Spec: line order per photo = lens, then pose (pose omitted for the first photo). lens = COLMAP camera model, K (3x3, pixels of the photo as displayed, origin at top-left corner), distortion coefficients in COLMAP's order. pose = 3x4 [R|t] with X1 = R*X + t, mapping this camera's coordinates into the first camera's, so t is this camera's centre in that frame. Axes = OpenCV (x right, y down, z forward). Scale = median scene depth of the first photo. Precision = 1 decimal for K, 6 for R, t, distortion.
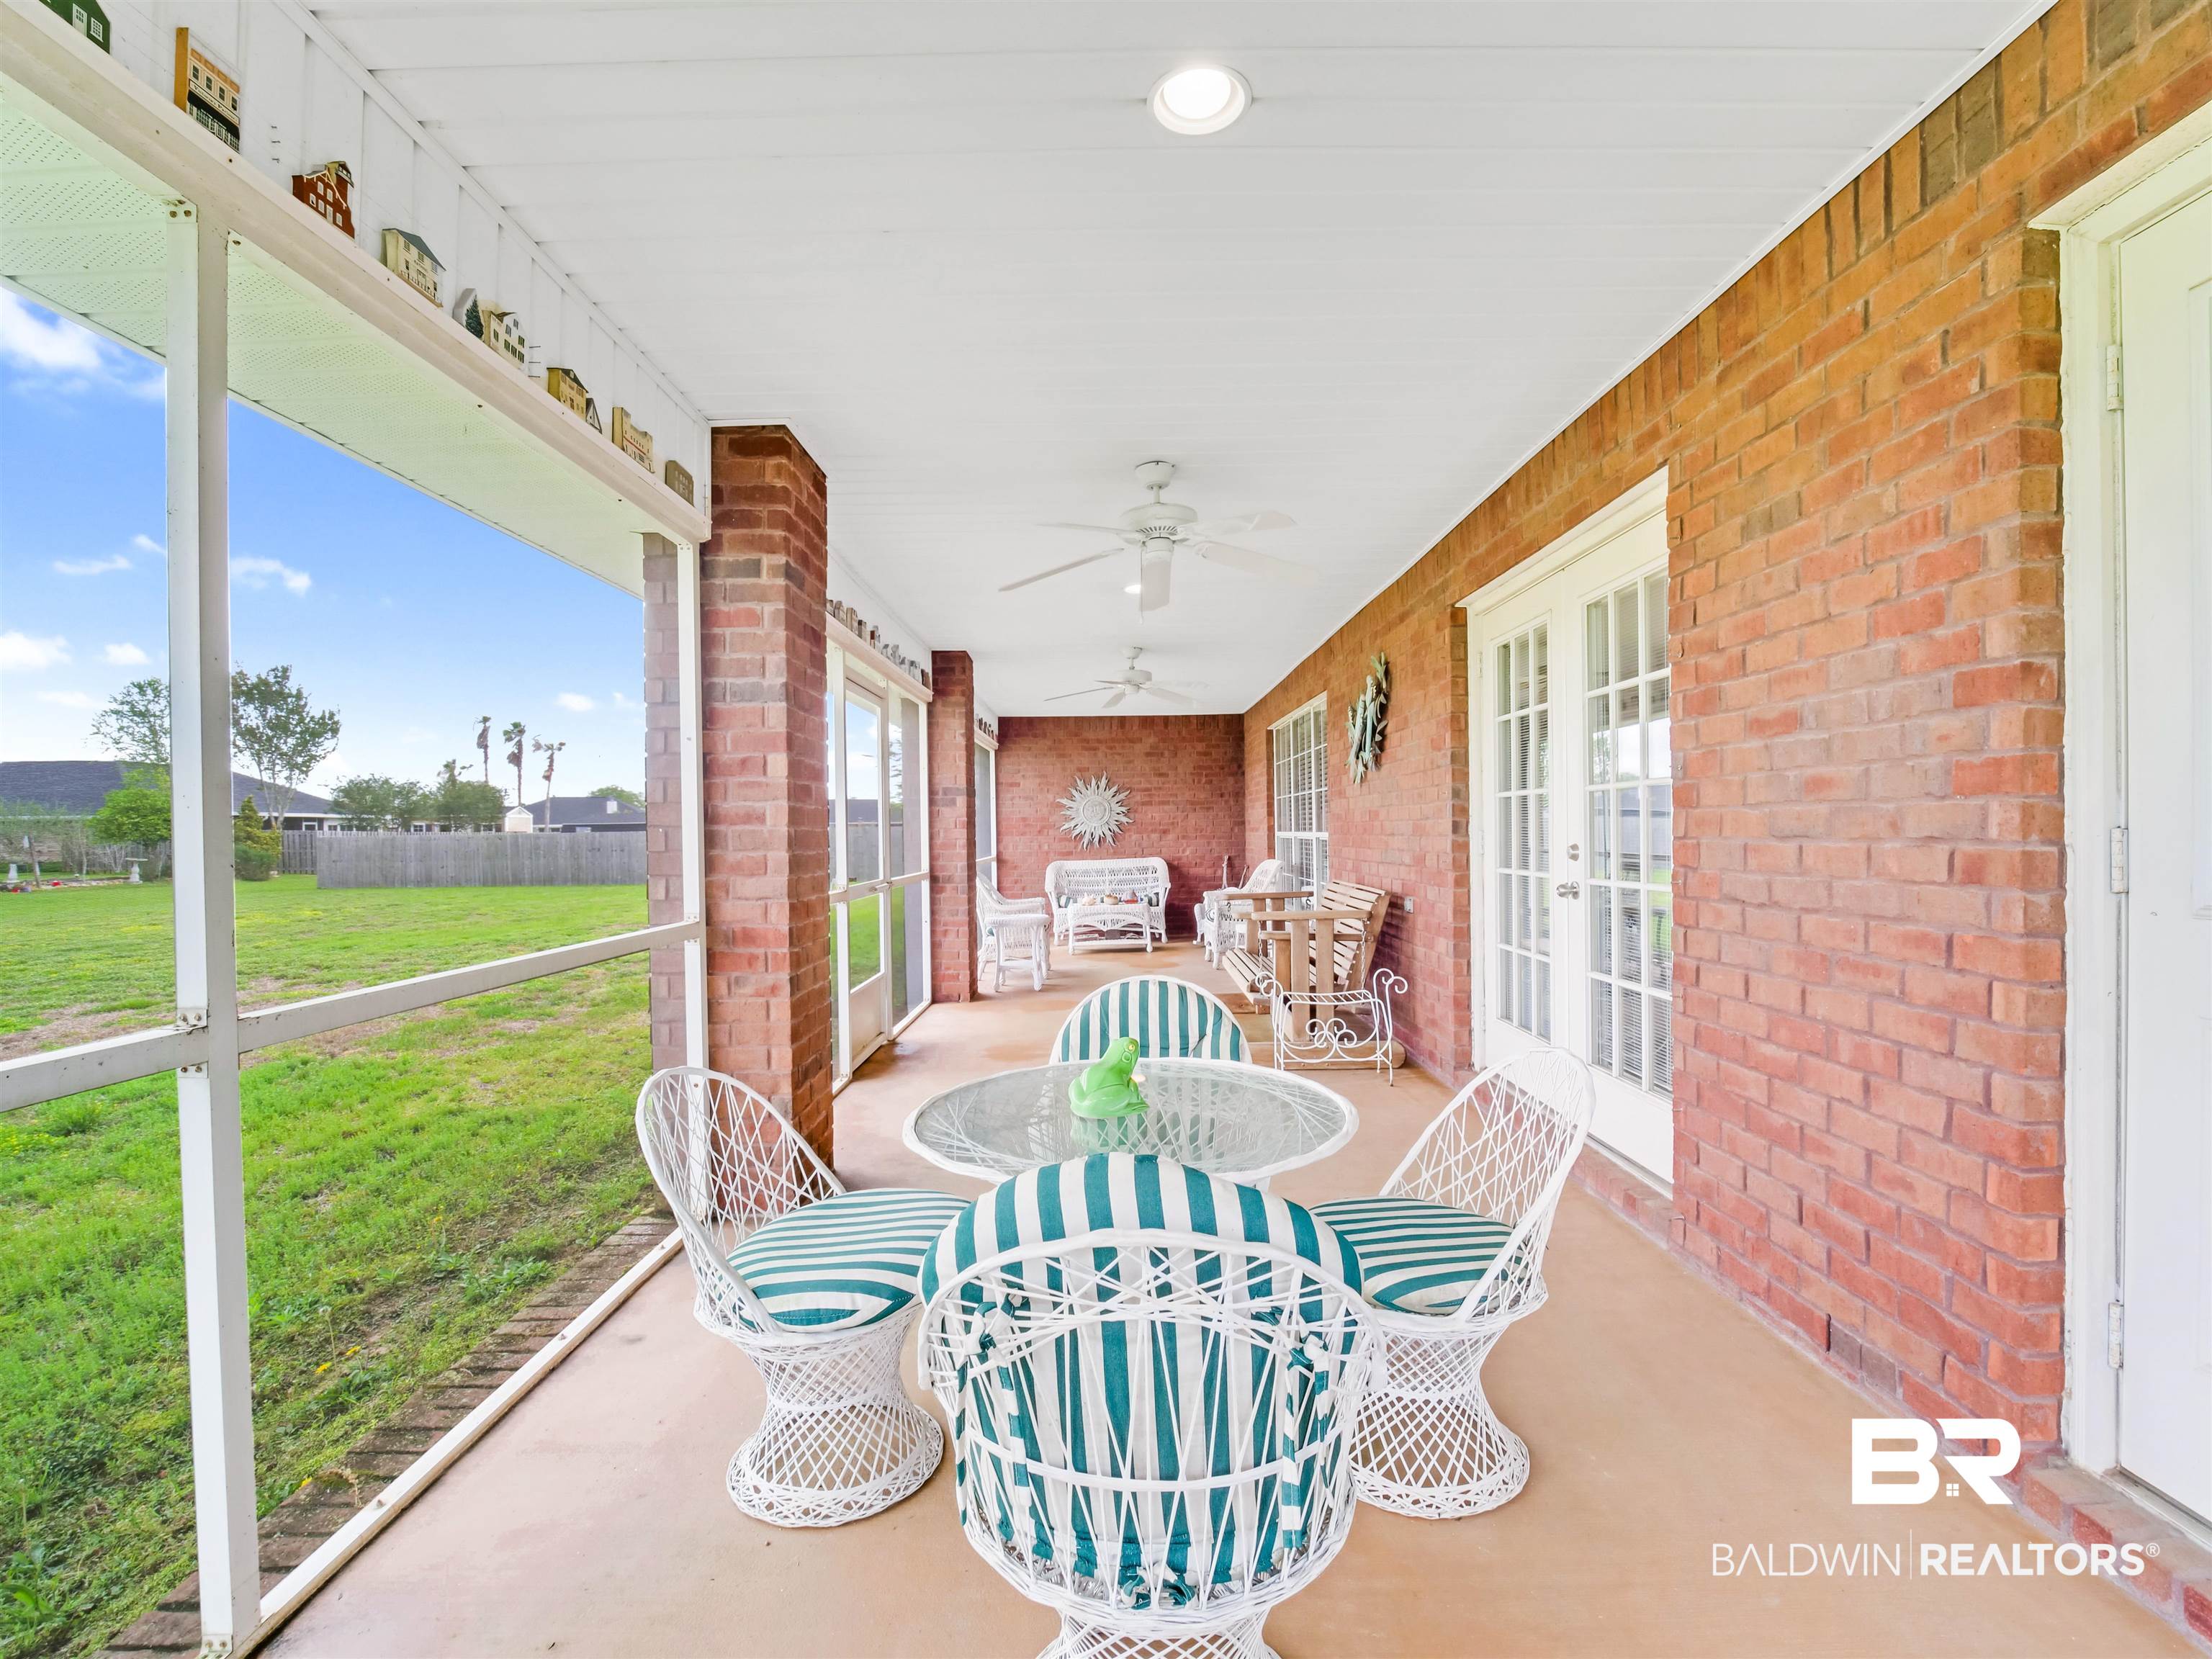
lens RADIAL K [[1006.2, 0, 1103.4], [0, 1006.2, 849.1], [0, 0, 1]] dist [-0.017124, -0.001192]
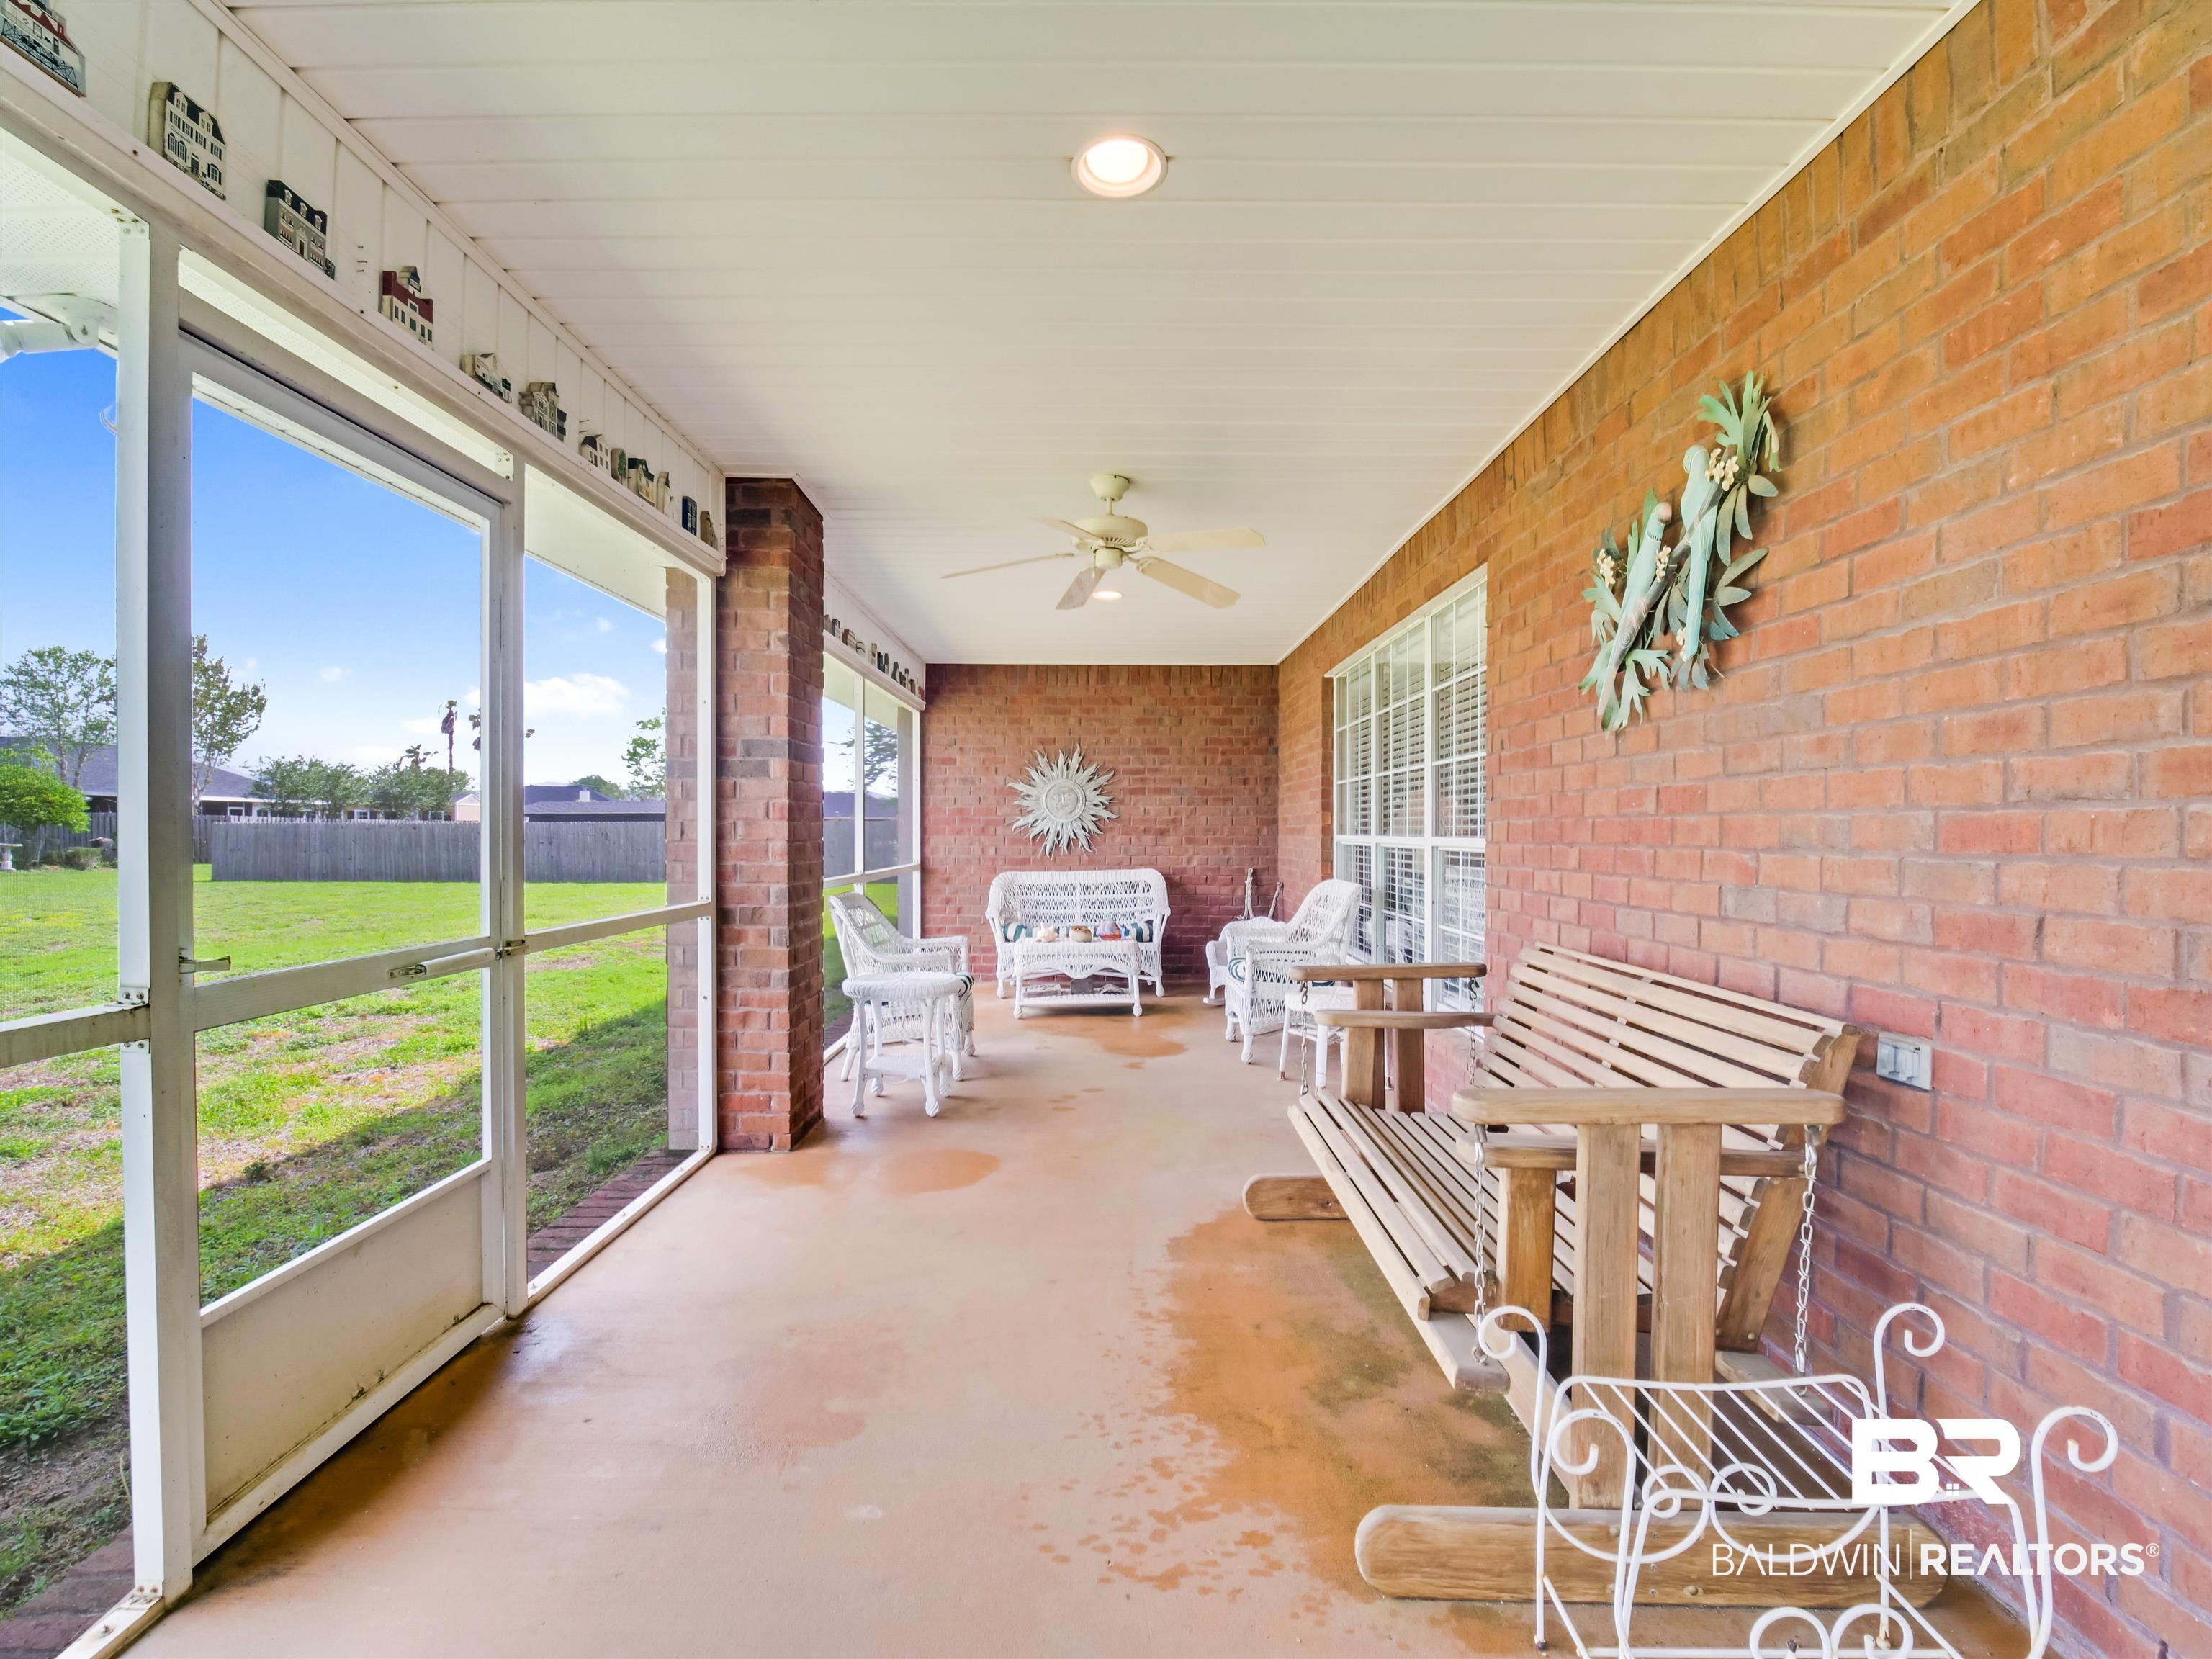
lens RADIAL K [[1006.2, 0, 1103.4], [0, 1006.2, 849.1], [0, 0, 1]] dist [-0.017124, -0.001192]
pose [[0.999836, 0.016371, 0.007801, 0.017228], [-0.016373, 0.999866, 0.000185, -0.005898], [-0.007797, -0.000313, 0.999970, 0.350890]]
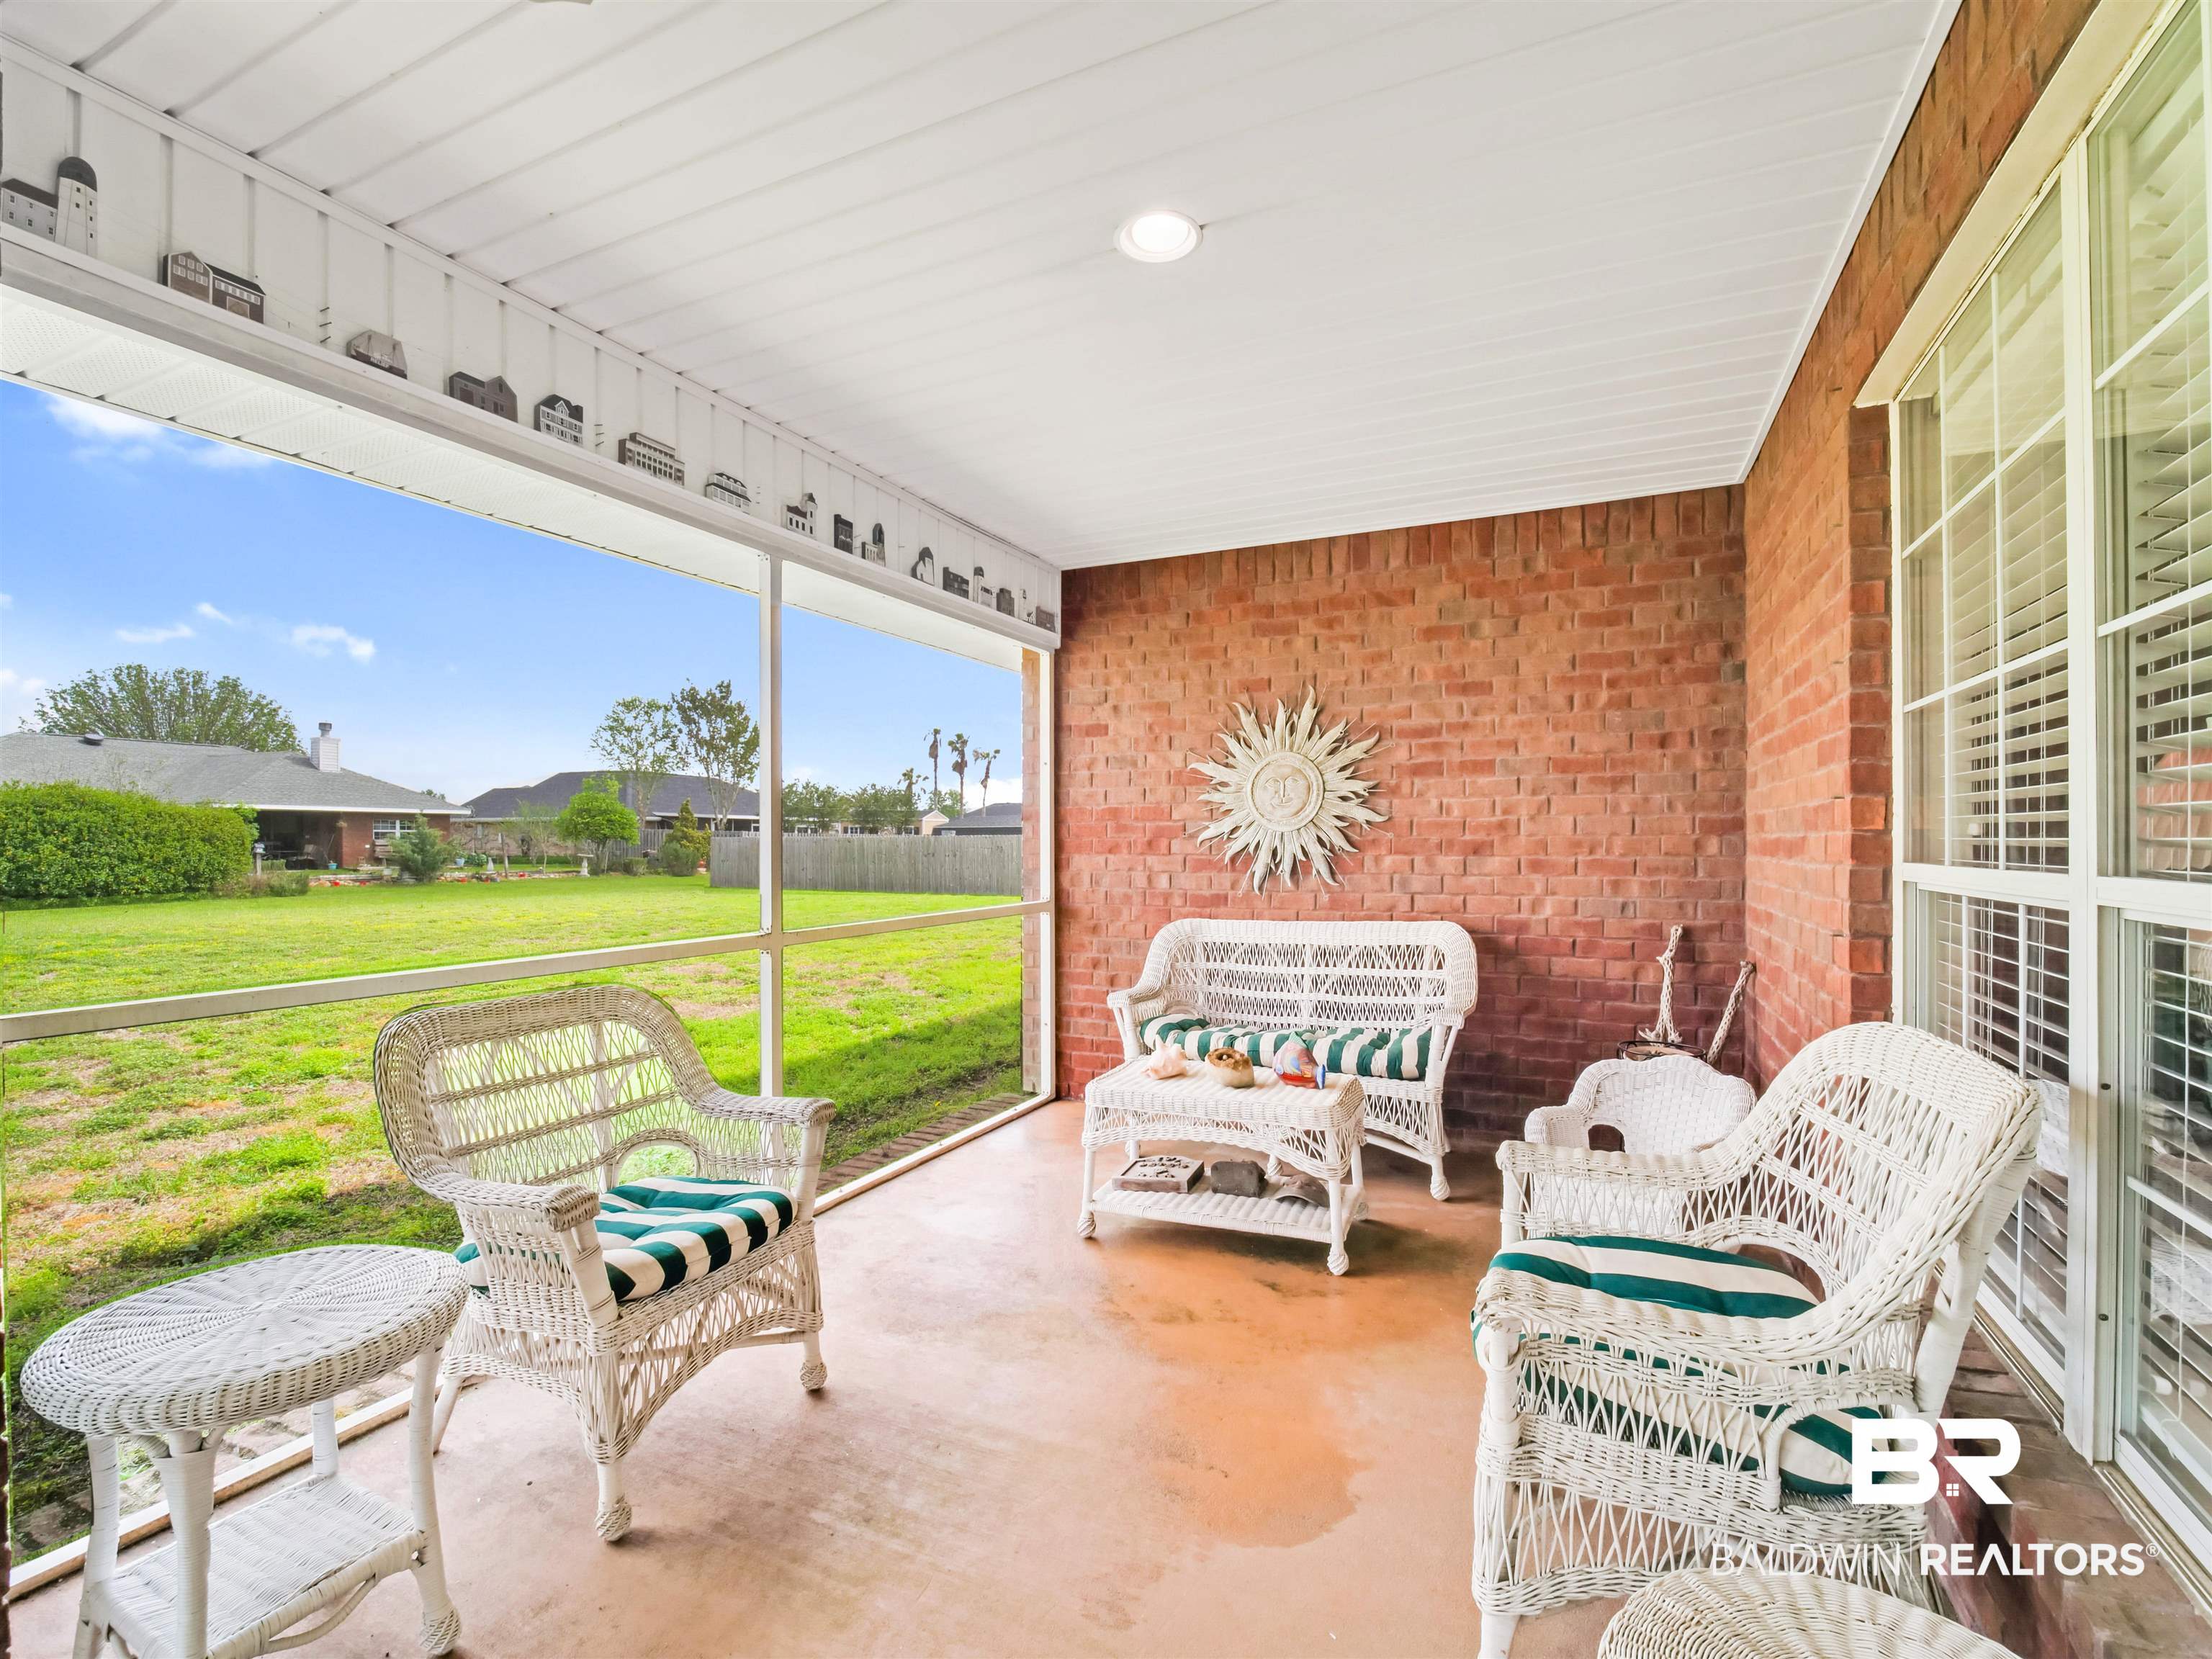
lens RADIAL K [[1013.0, 0, 1099.7], [0, 1013.0, 851.8], [0, 0, 1]] dist [-0.005340, -0.000591]
pose [[0.906018, 0.016988, -0.422897, 0.105868], [-0.018771, 0.999824, -0.000052, -0.015937], [0.422822, 0.007985, 0.906178, 0.722657]]
